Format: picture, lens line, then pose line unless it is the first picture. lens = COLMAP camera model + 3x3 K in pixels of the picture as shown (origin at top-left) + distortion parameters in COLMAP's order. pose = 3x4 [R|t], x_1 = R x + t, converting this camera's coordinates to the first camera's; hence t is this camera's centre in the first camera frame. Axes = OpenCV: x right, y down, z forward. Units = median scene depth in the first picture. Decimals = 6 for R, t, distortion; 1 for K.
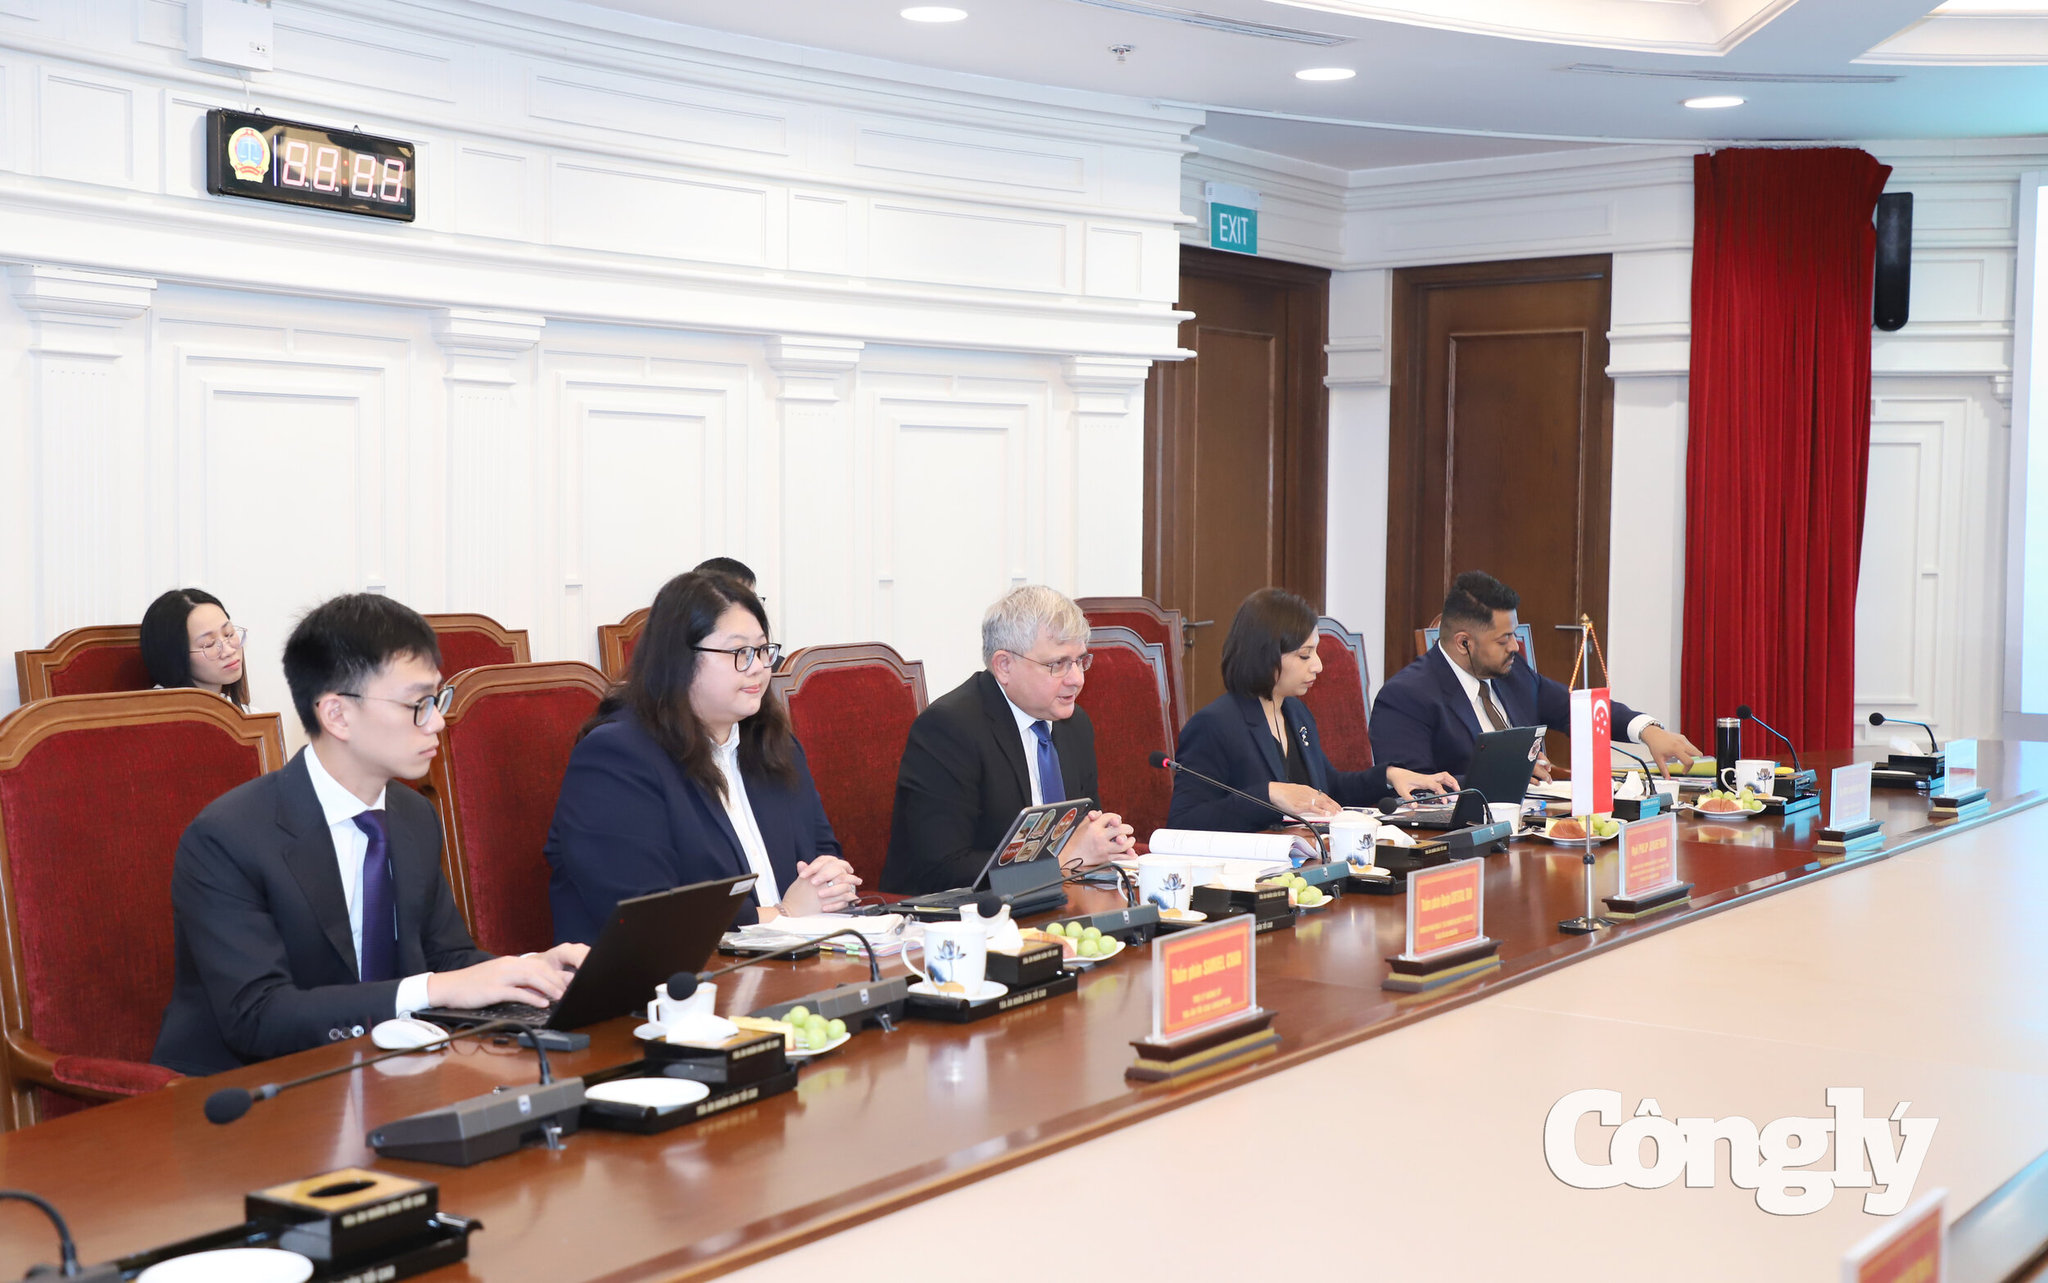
lens RADIAL K [[2691.1, 0, 1022.4], [0, 2691.1, 690.8], [0, 0, 1]] dist [0.158241, -0.001529]
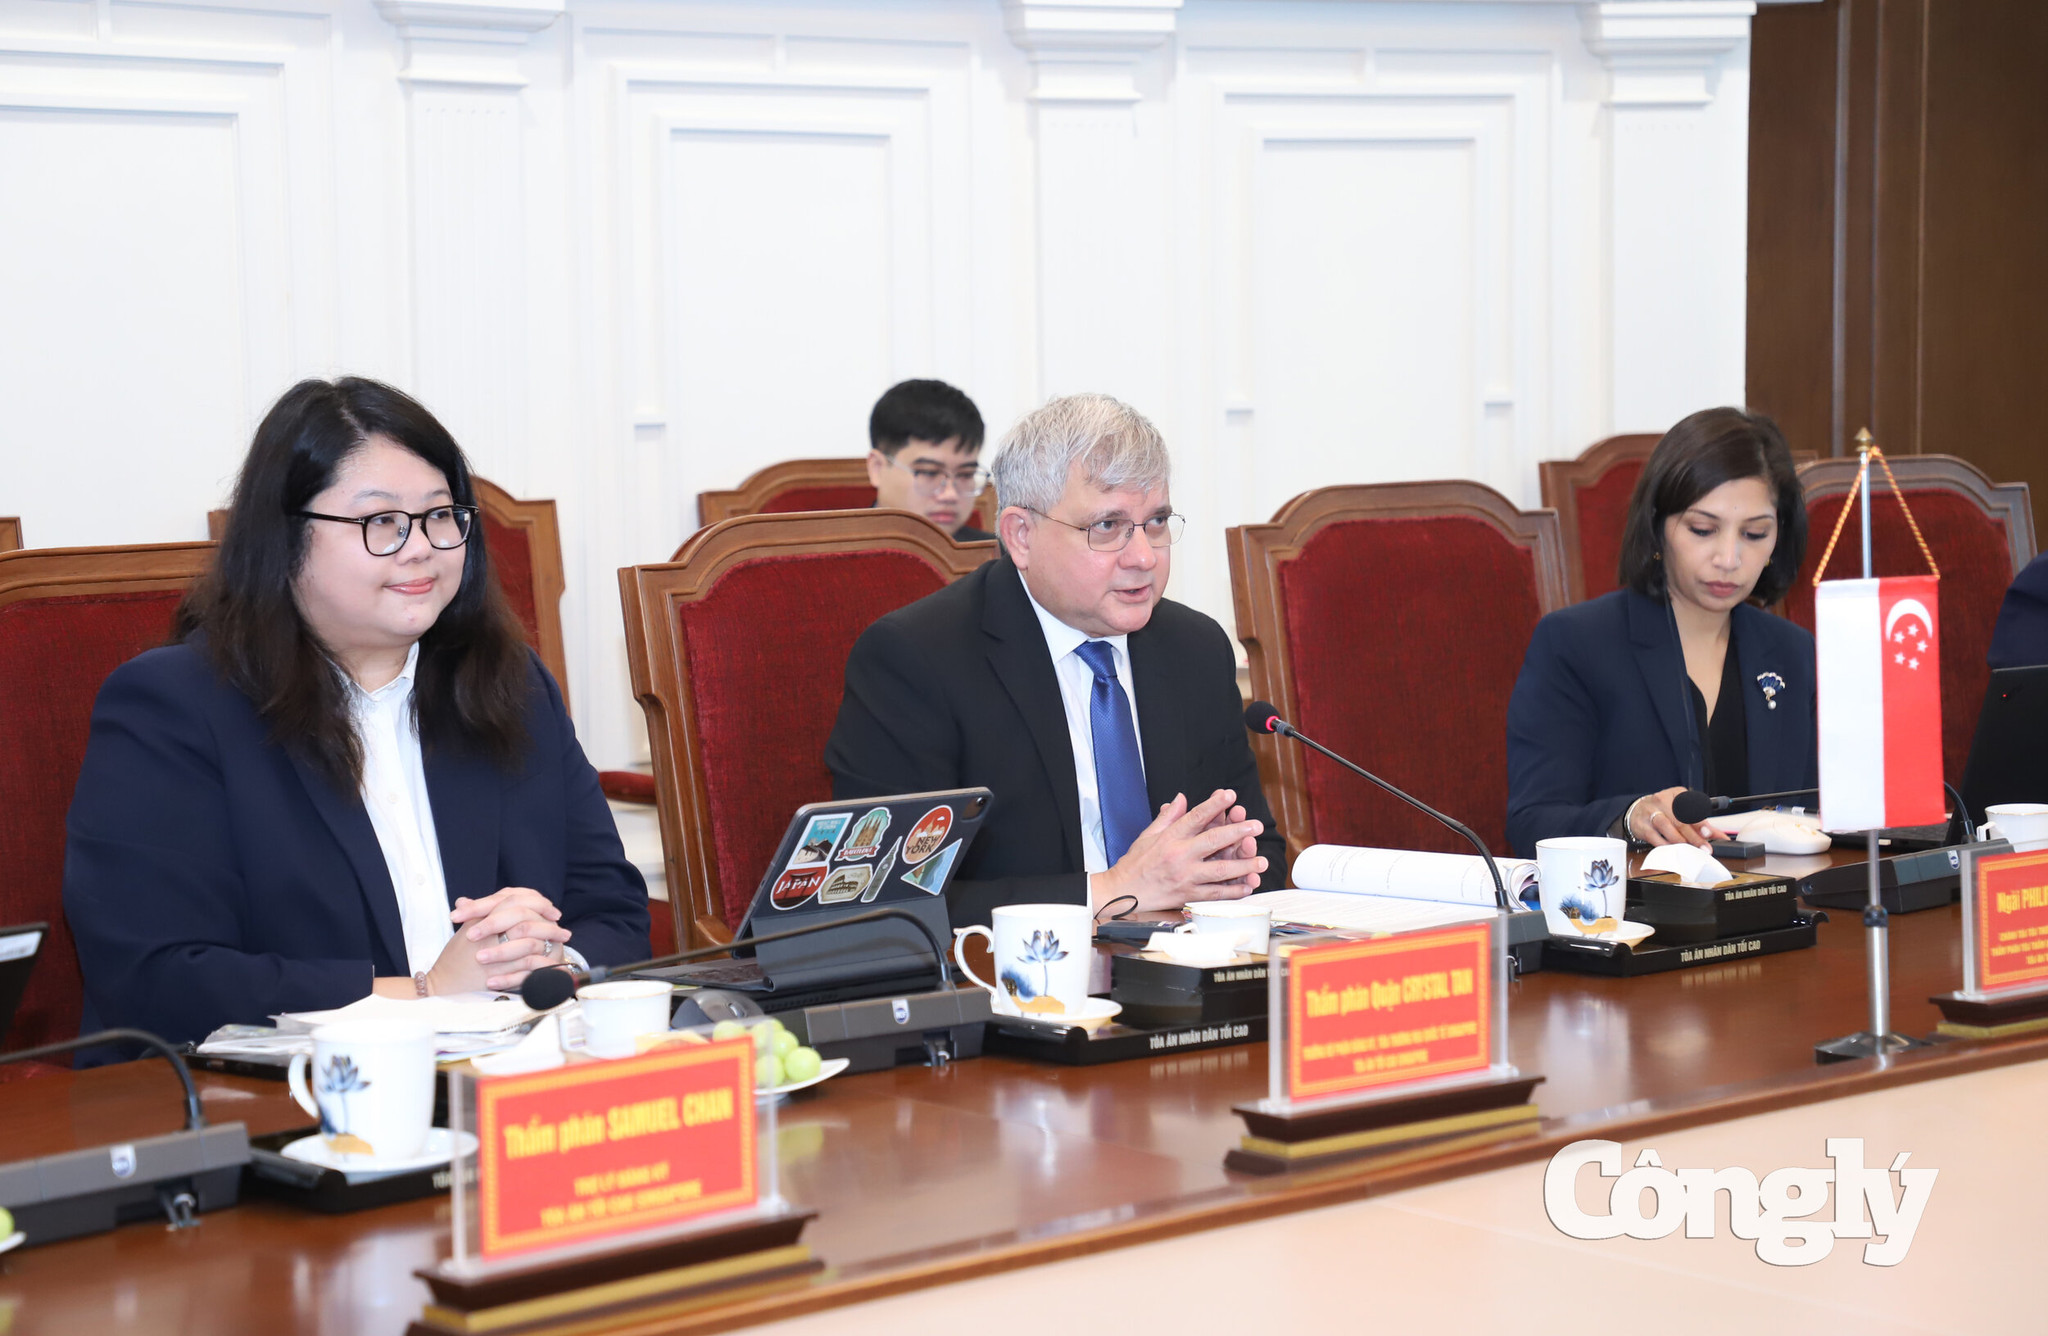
lens RADIAL K [[4204.8, 0, 1024.0], [0, 4204.8, 668.0], [0, 0, 1]] dist [0.352803, 0.248957]
pose [[0.960534, 0.000699, -0.278163, 0.164378], [0.002885, 0.999918, 0.012478, 0.003356], [0.278149, -0.012788, 0.960453, 0.117496]]
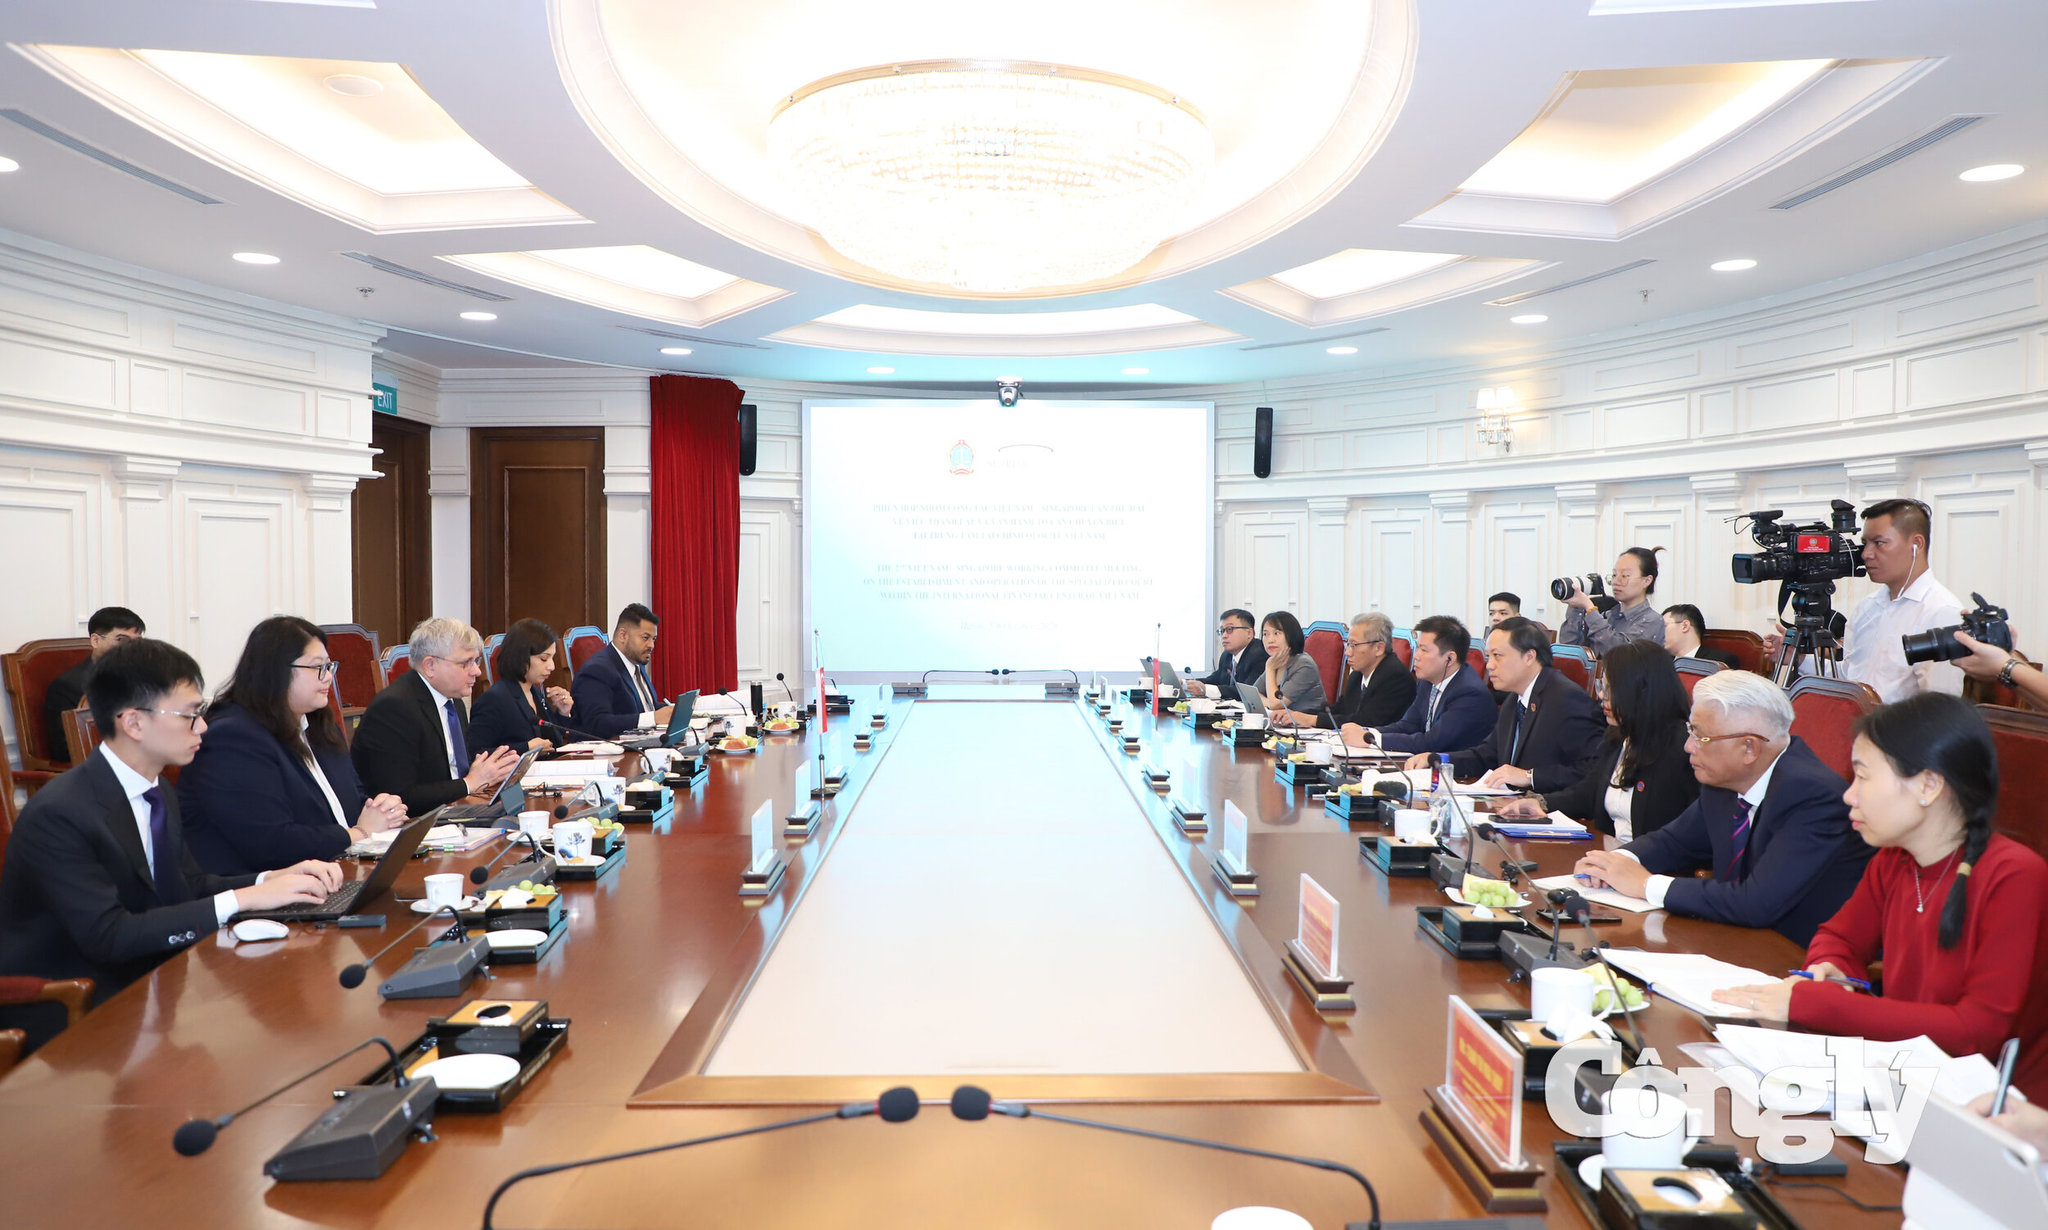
lens RADIAL K [[1522.4, 0, 1024.0], [0, 1522.4, 615.0], [0, 0, 1]] dist [0.002964, 0.000371]
pose [[0.809290, -0.024468, 0.586900, -0.183145], [0.043026, 0.998917, -0.017684, -0.007523], [-0.585832, 0.039564, 0.809467, 0.031246]]
